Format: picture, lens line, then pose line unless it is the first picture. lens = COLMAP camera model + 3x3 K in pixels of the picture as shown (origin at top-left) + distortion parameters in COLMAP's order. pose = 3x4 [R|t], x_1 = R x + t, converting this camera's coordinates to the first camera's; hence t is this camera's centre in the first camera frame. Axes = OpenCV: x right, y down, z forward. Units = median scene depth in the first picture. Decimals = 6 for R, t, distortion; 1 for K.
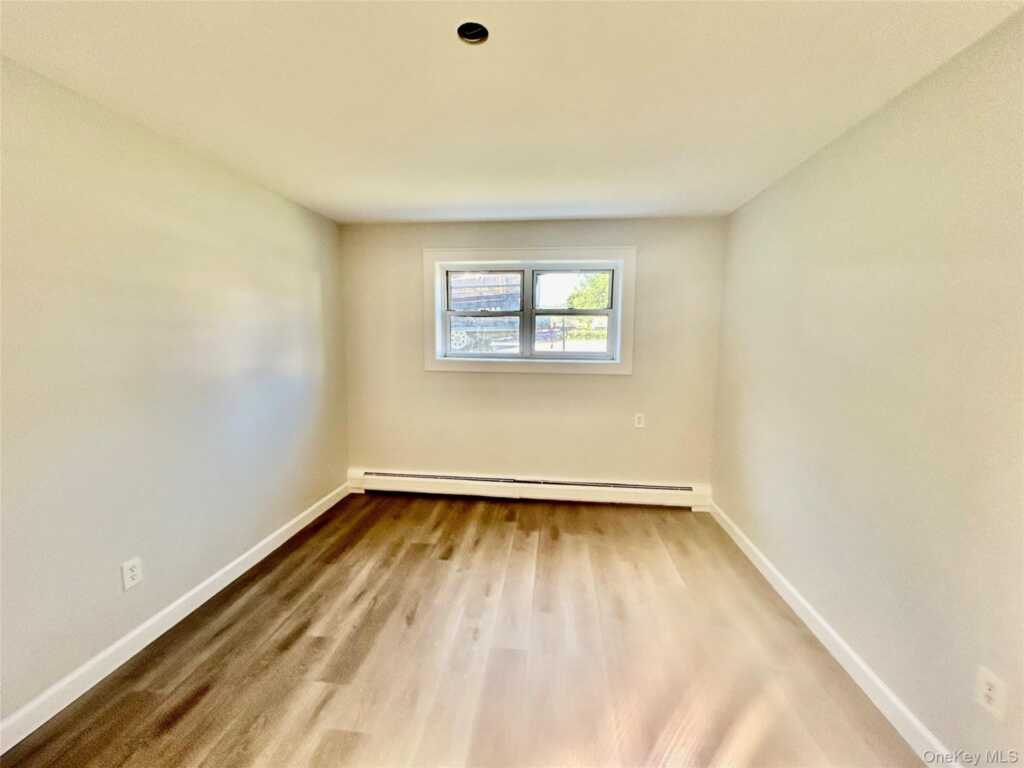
lens RADIAL K [[411.7, 0, 513.0], [0, 411.7, 377.4], [0, 0, 1]] dist [0.003906, 0.000232]
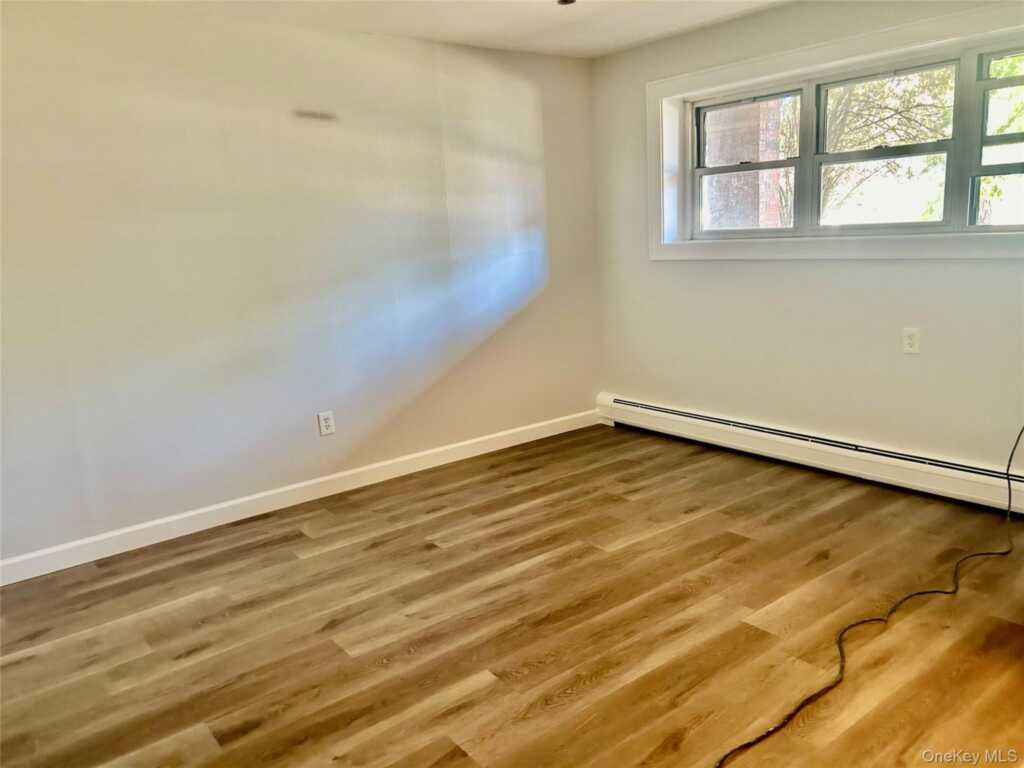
lens RADIAL K [[771.2, 0, 512.4], [0, 771.2, 386.5], [0, 0, 1]] dist [-0.042553, -0.000495]
pose [[0.692402, 0.091438, -0.715695, 0.548240], [0.011271, 0.990445, 0.137445, 0.012815], [0.721424, -0.103234, 0.684755, -0.102639]]
